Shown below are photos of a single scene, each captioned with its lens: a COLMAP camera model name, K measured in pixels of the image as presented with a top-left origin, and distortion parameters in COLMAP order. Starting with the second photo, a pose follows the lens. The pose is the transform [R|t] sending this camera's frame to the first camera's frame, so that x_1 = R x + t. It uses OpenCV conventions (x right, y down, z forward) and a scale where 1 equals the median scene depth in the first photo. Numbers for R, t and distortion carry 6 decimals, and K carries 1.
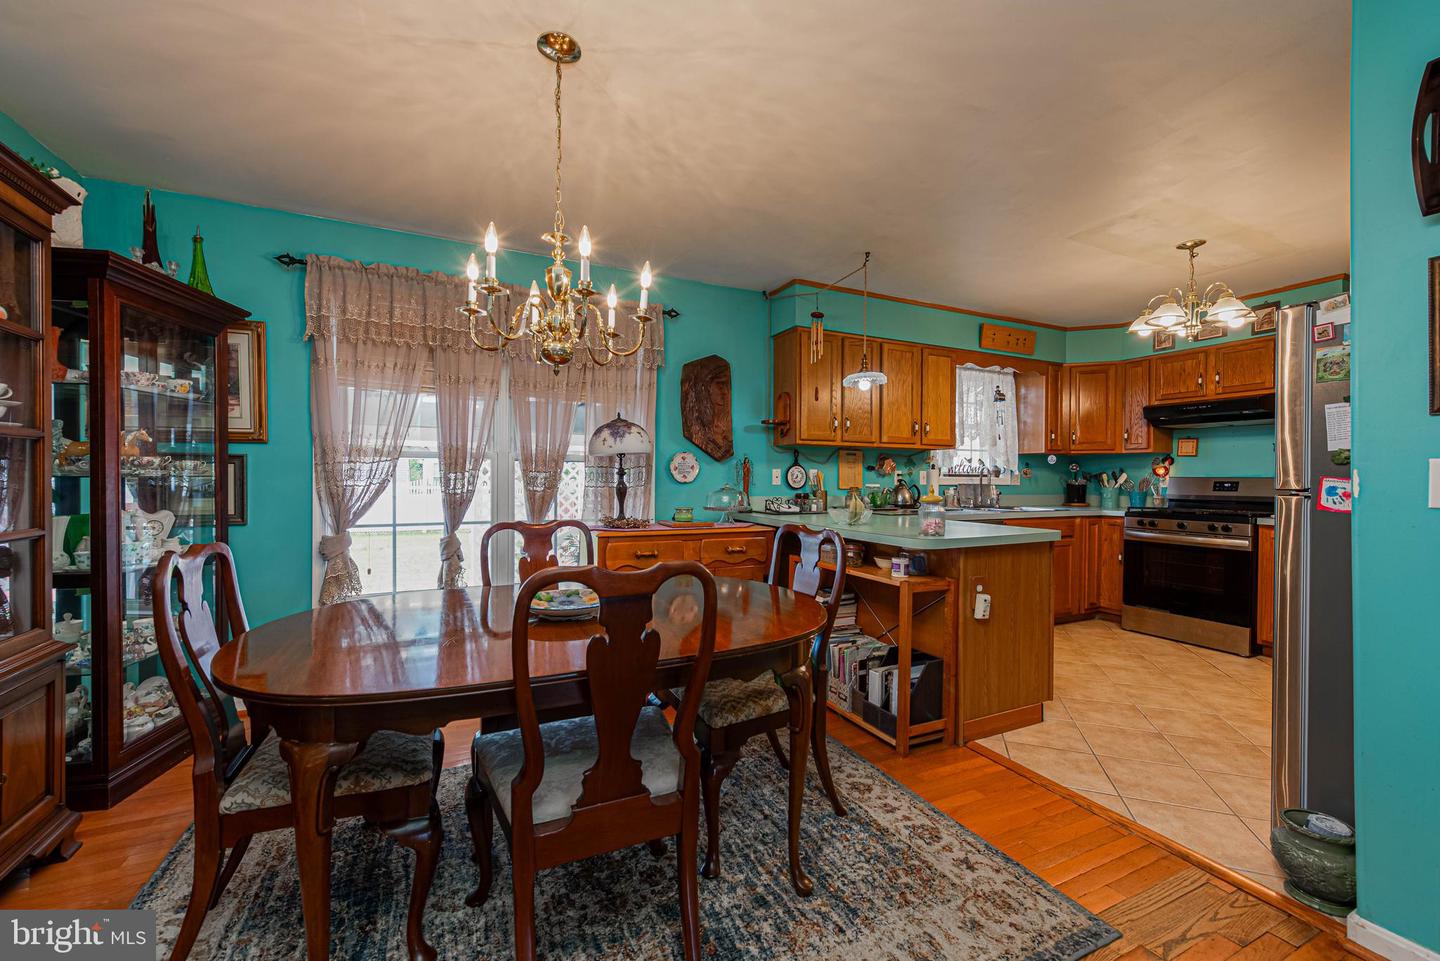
lens RADIAL K [[568.7, 0, 717.8], [0, 568.7, 484.7], [0, 0, 1]] dist [0.000959, -0.000682]
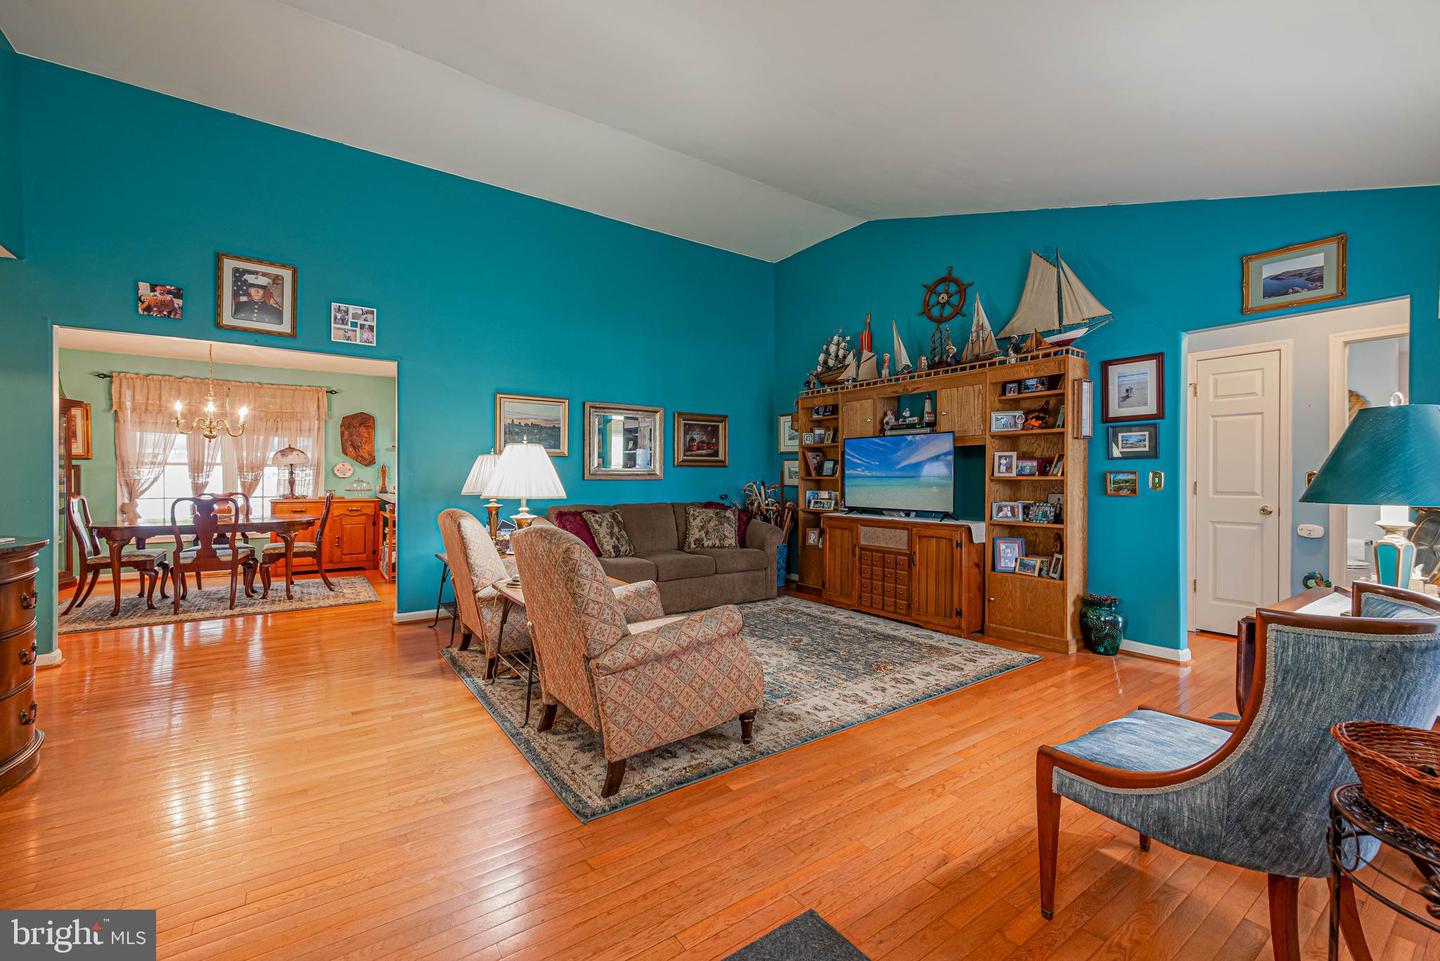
lens RADIAL K [[551.8, 0, 703.4], [0, 551.8, 478.5], [0, 0, 1]] dist [0.000945, -0.000322]
pose [[0.981749, -0.000095, 0.190179, 1.036252], [-0.000099, 0.999999, 0.001010, -0.002739], [-0.190179, -0.001010, 0.981749, -1.426419]]
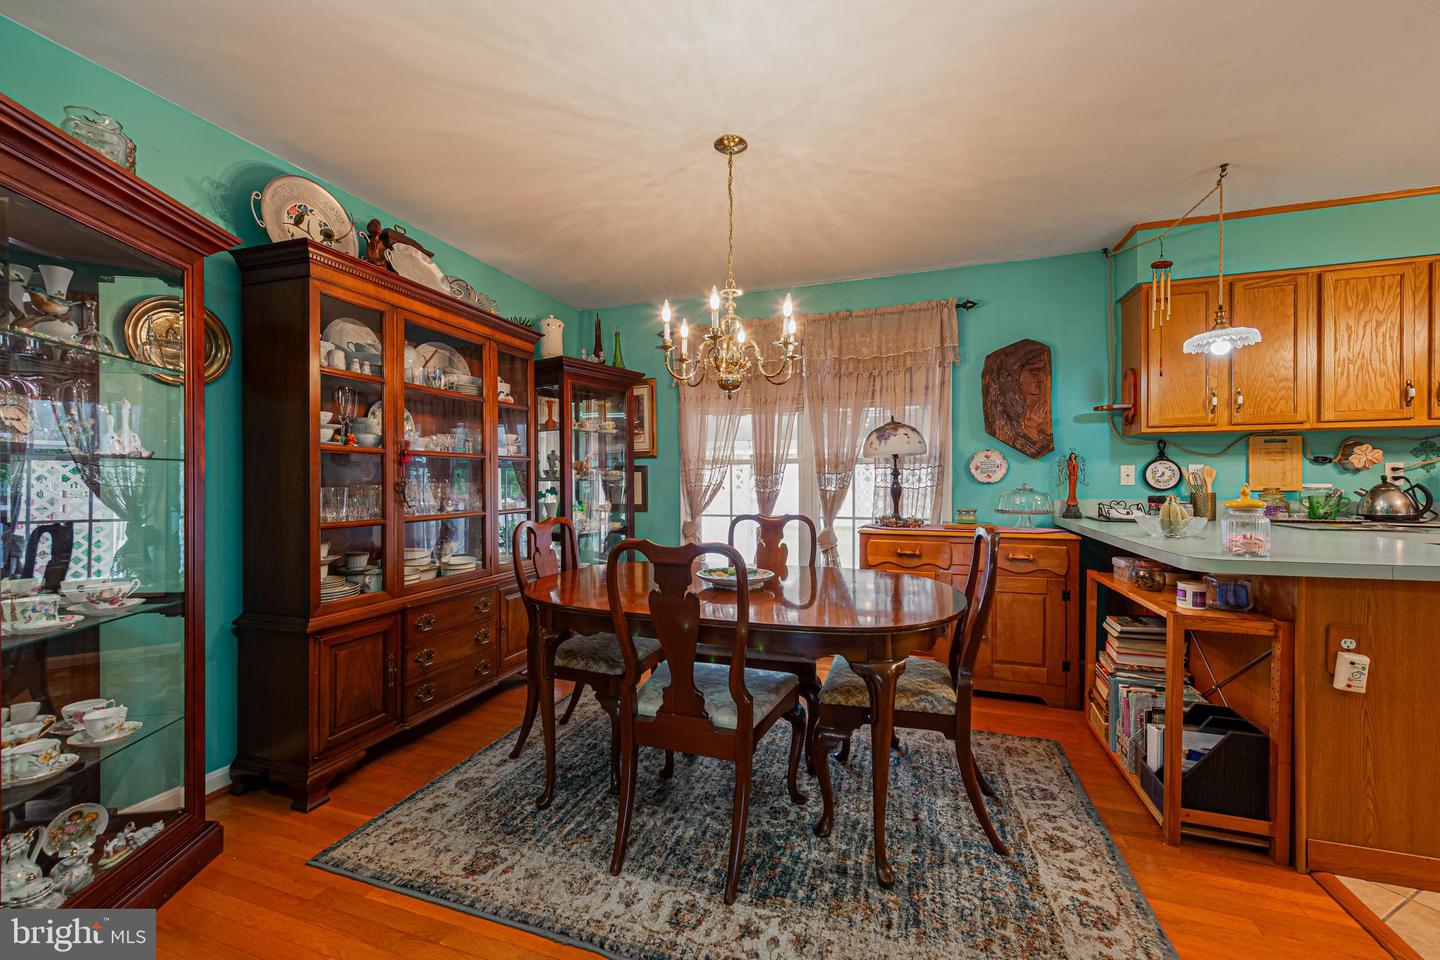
lens RADIAL K [[568.7, 0, 717.8], [0, 568.7, 484.2], [0, 0, 1]] dist [0.000959, -0.000682]
pose [[0.718699, -0.003027, -0.695314, 0.353759], [0.001019, 0.999994, -0.003300, 0.002139], [0.695320, 0.001663, 0.718698, 0.032321]]
